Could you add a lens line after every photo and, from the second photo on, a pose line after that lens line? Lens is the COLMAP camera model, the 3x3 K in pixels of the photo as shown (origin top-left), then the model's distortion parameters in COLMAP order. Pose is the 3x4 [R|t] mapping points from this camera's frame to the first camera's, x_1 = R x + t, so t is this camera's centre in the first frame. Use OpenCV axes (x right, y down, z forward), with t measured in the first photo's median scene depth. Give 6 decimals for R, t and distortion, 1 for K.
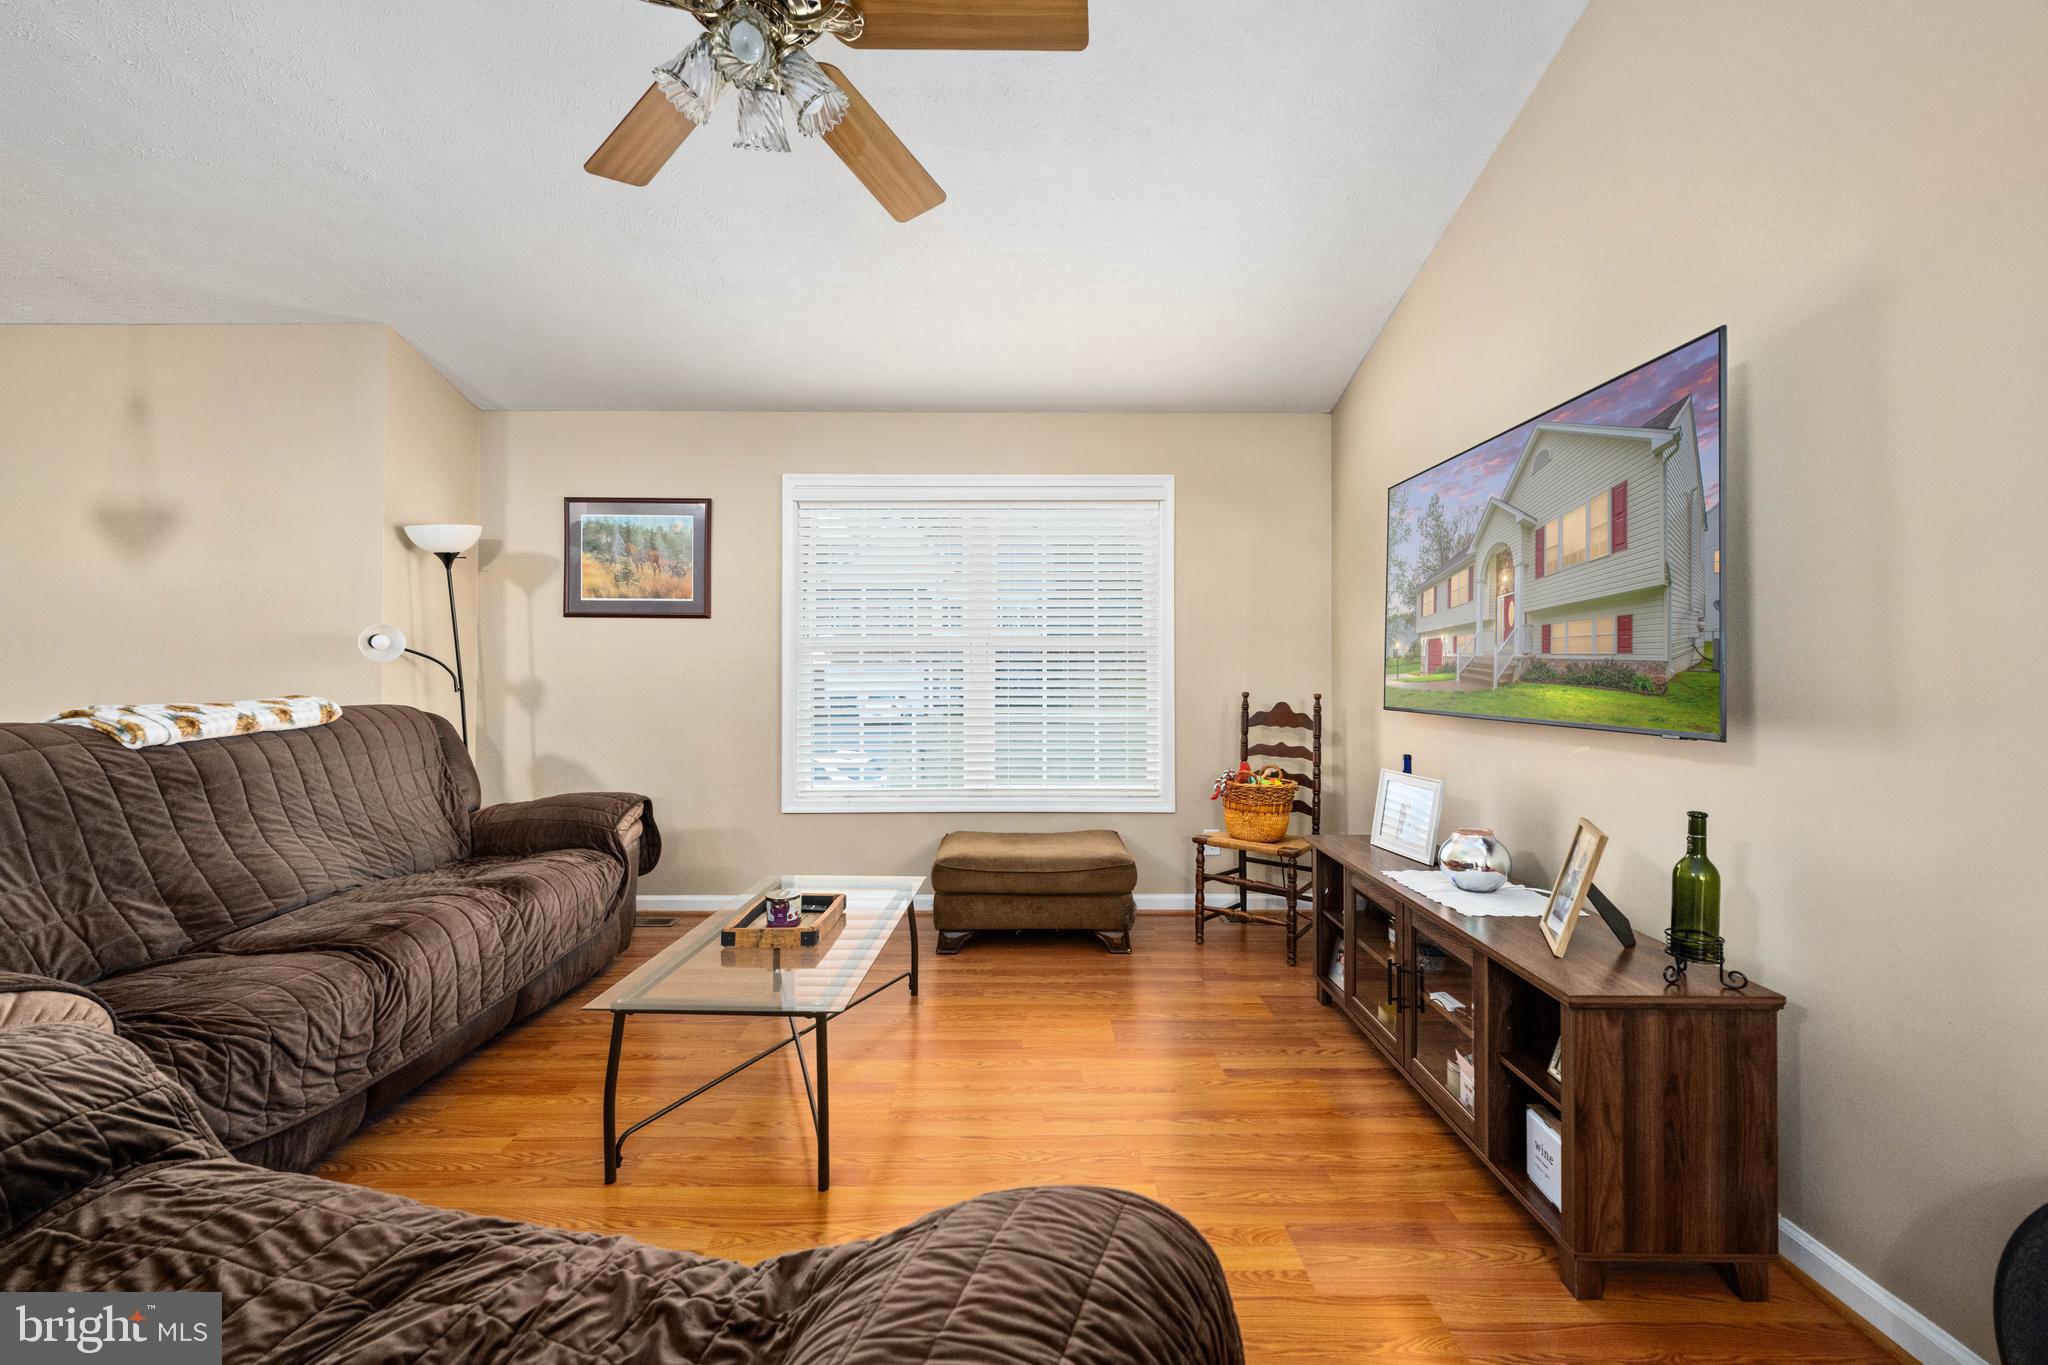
lens RADIAL K [[817.4, 0, 1021.2], [0, 817.4, 657.6], [0, 0, 1]] dist [-0.000647, -0.000242]
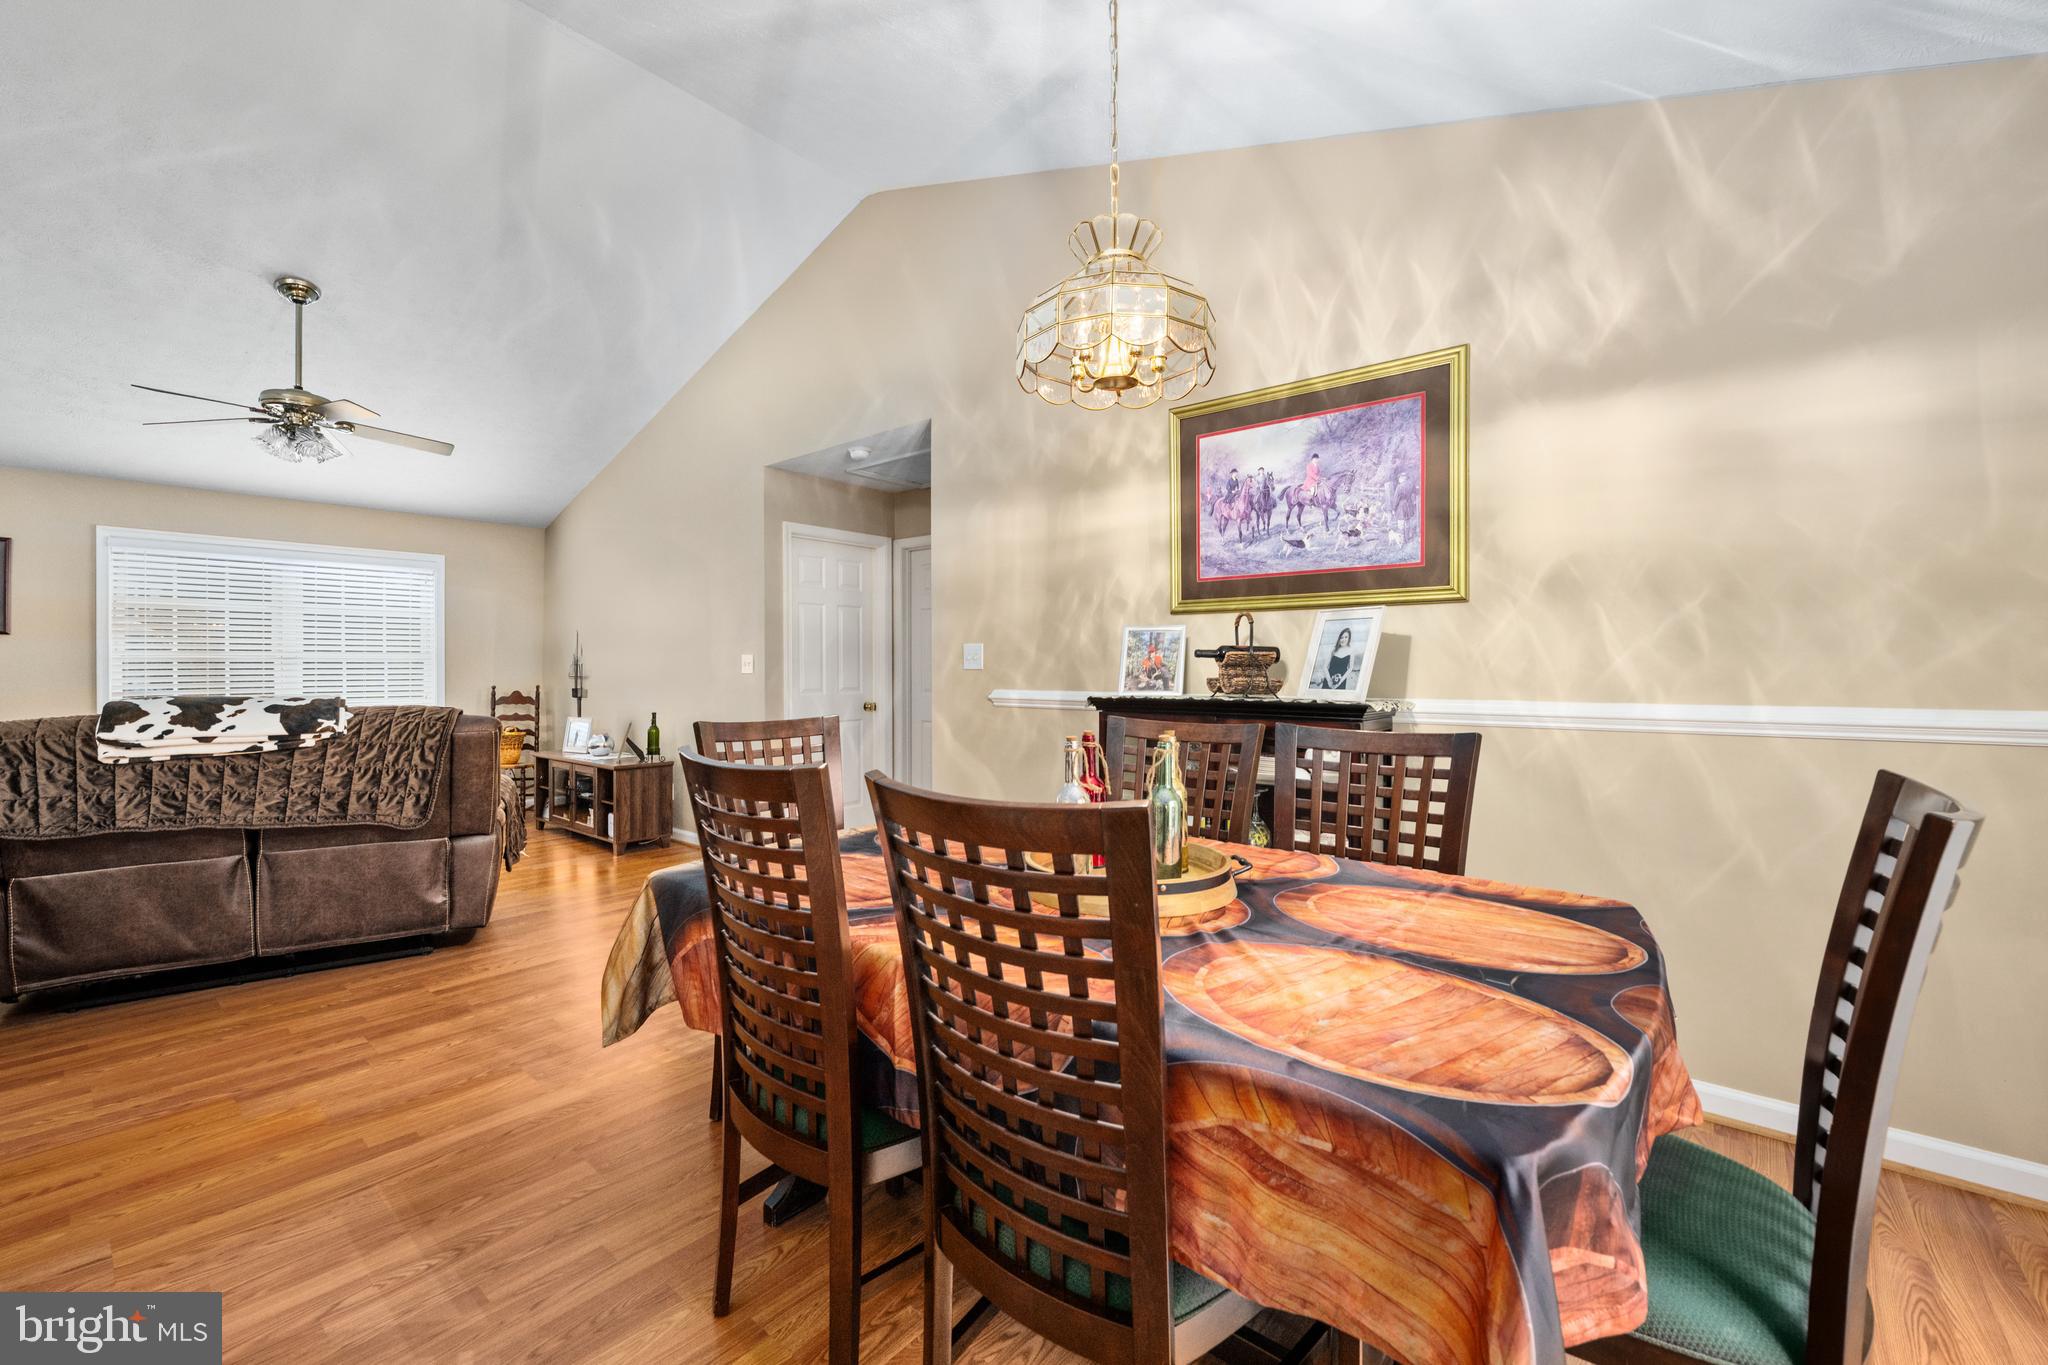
lens RADIAL K [[838.7, 0, 1025.1], [0, 838.7, 669.3], [0, 0, 1]] dist [-0.000635, -0.000217]
pose [[0.649951, -0.004048, 0.759965, -0.539514], [-0.002956, 0.999965, 0.007855, -0.016962], [-0.759970, -0.007352, 0.649917, -1.595095]]
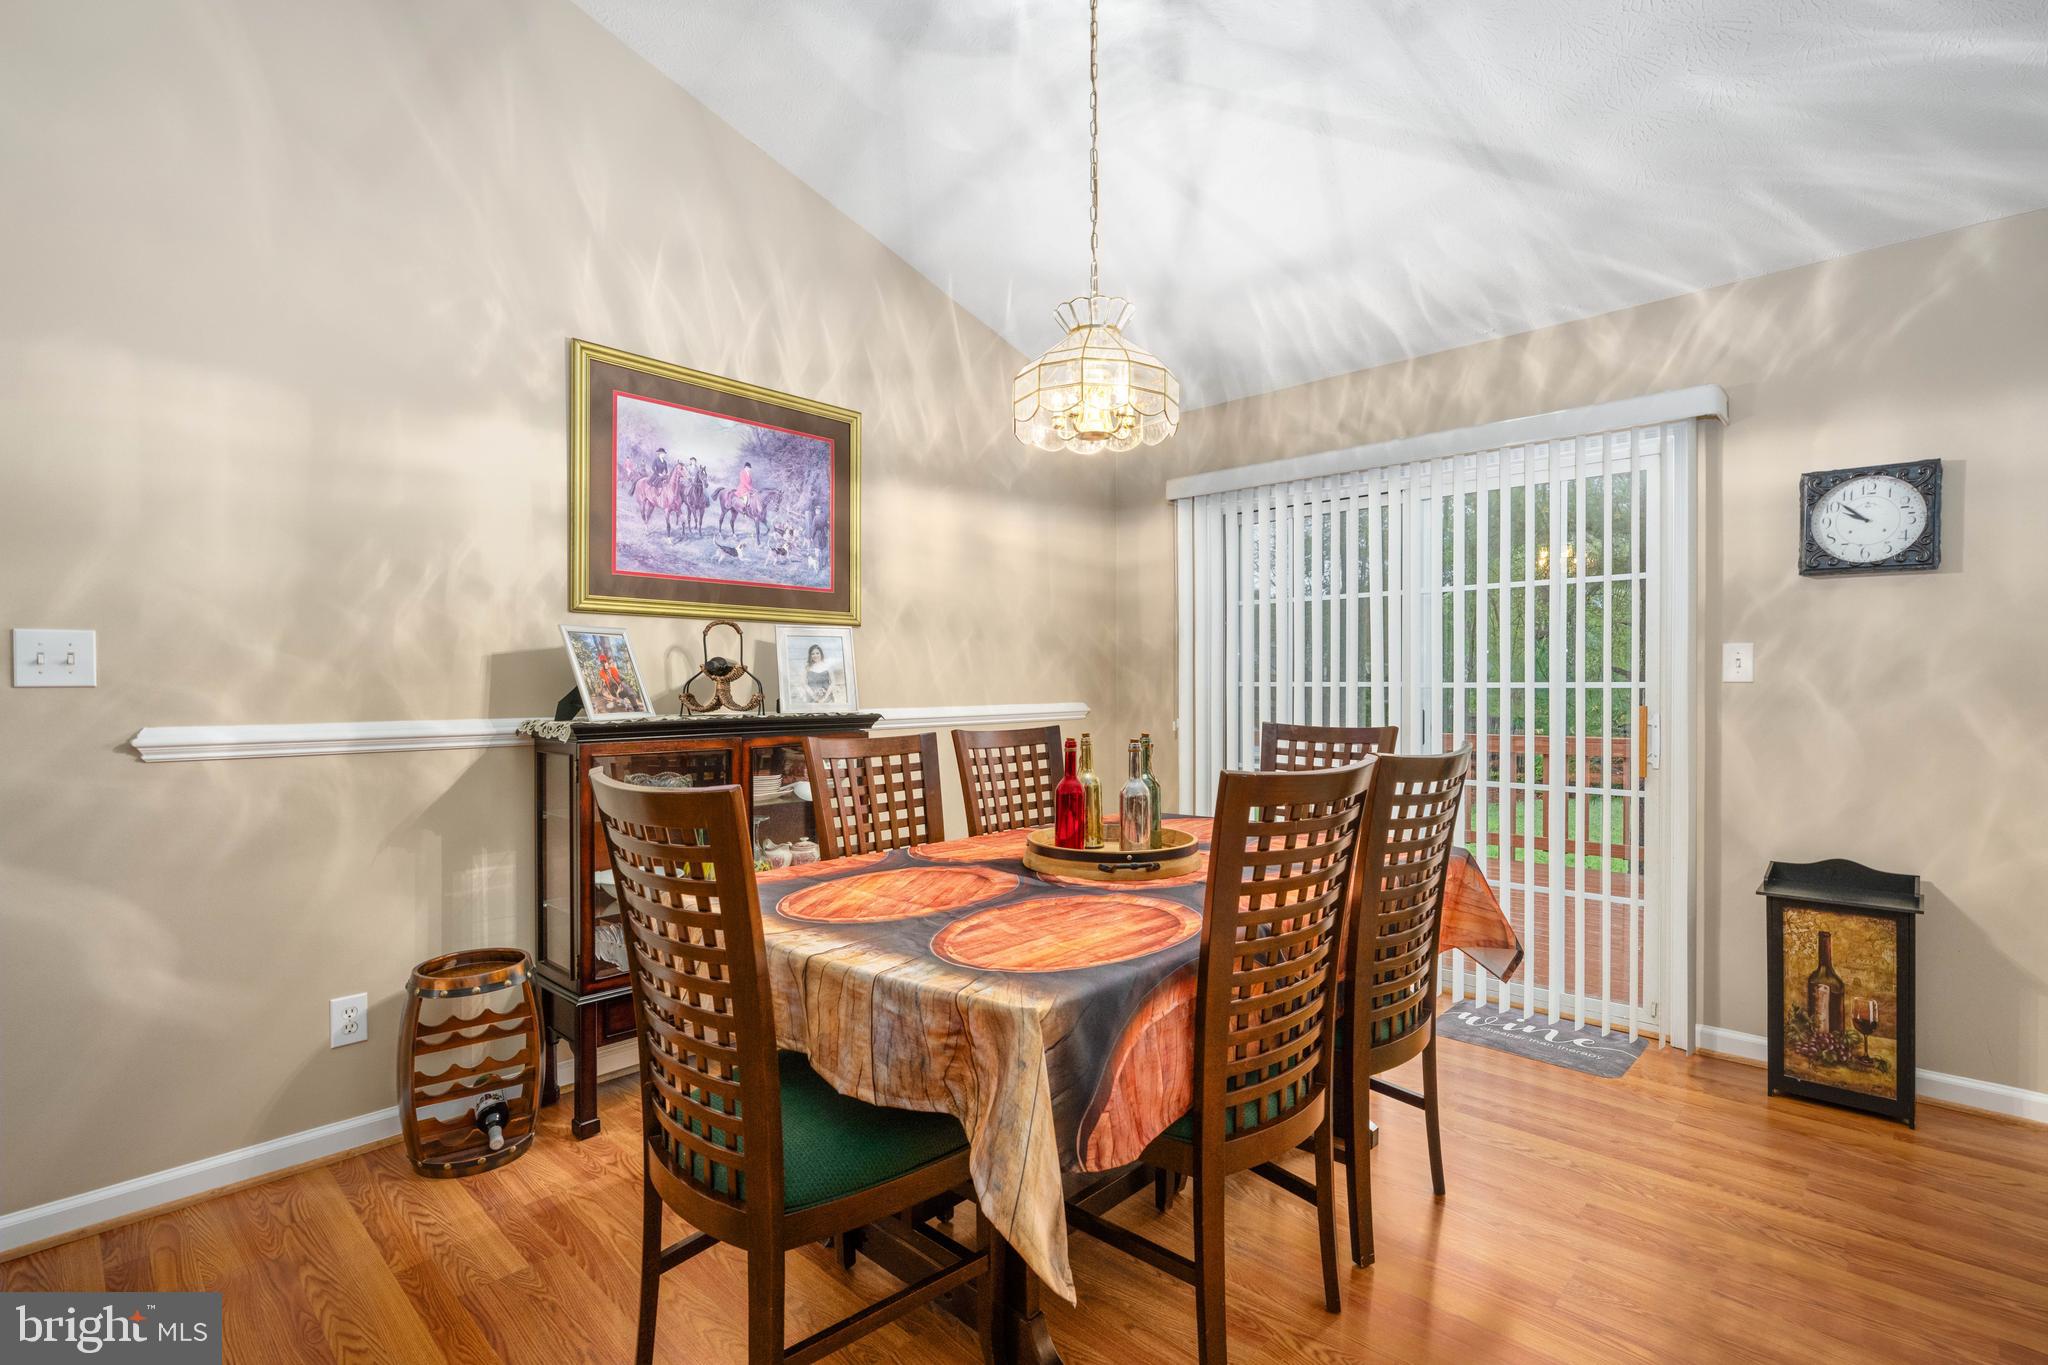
lens RADIAL K [[947.0, 0, 1023.0], [0, 947.0, 689.7], [0, 0, 1]] dist [-0.001300, -0.000188]
pose [[-0.718075, -0.003870, 0.695955, -0.549210], [-0.002965, 0.999992, 0.002502, -0.005918], [-0.695959, -0.000267, -0.718082, -0.504705]]
